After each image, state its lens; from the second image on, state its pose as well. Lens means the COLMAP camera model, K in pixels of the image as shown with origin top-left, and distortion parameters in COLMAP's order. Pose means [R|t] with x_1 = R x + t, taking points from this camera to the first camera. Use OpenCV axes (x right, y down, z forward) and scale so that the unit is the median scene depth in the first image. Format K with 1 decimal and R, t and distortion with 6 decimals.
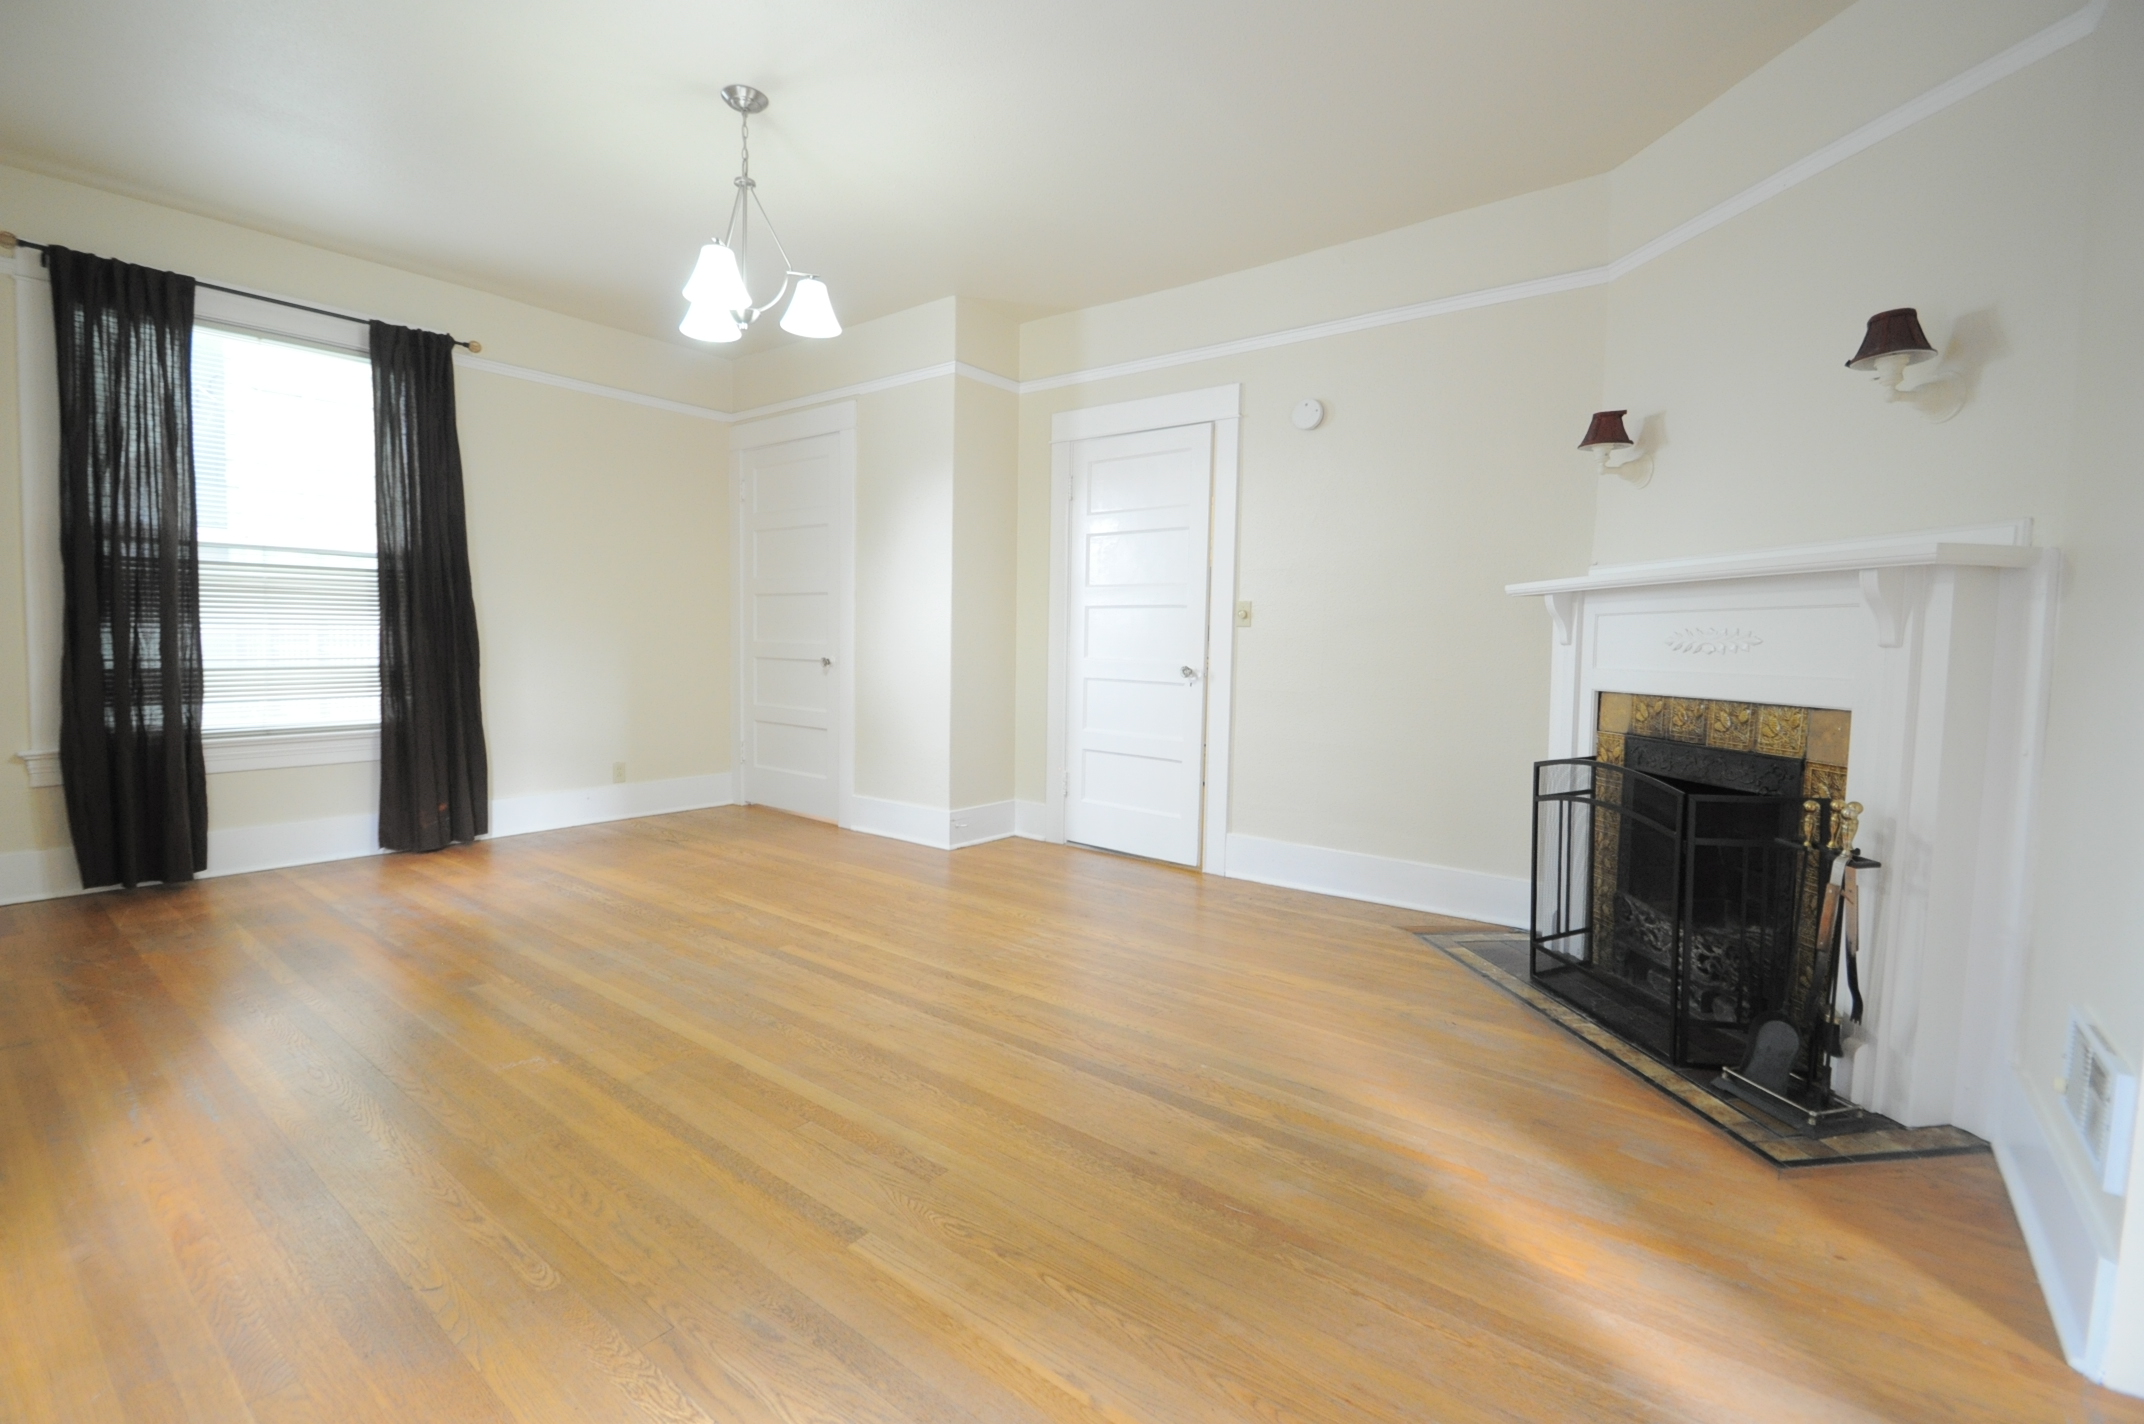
lens RADIAL K [[945.5, 0, 1038.4], [0, 945.5, 680.3], [0, 0, 1]] dist [0.014115, -0.000153]
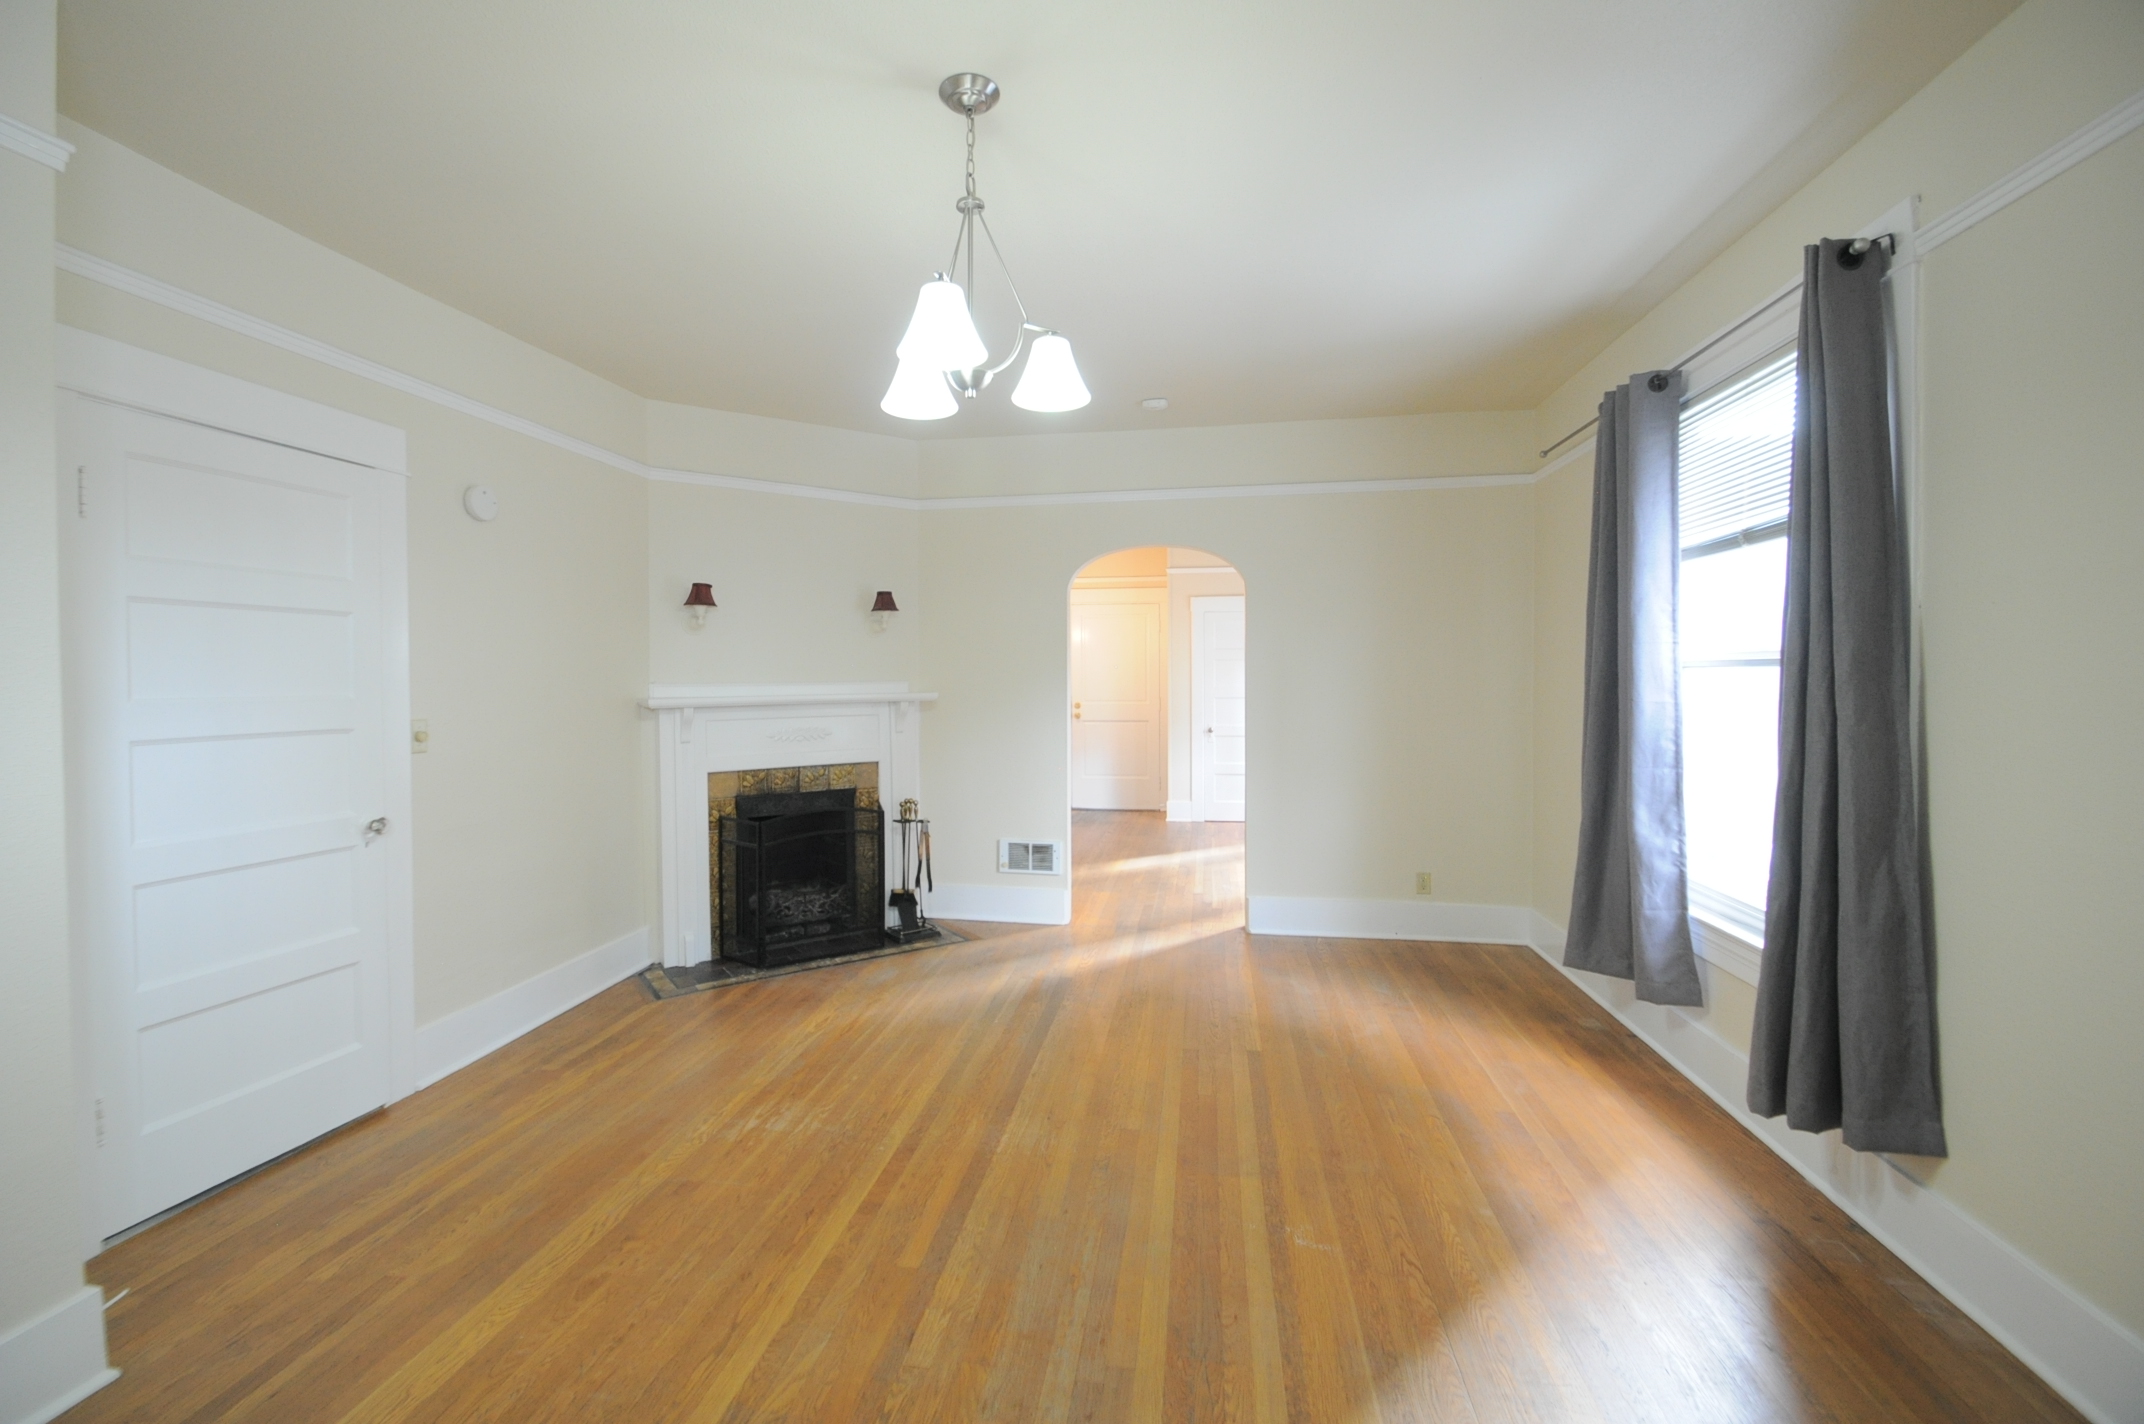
lens RADIAL K [[945.5, 0, 1038.4], [0, 945.5, 680.3], [0, 0, 1]] dist [0.014115, -0.000153]
pose [[-0.488094, -0.013748, 0.872683, -1.037479], [0.038447, 0.998567, 0.037235, -0.184989], [-0.871944, 0.051726, -0.486866, 1.406699]]
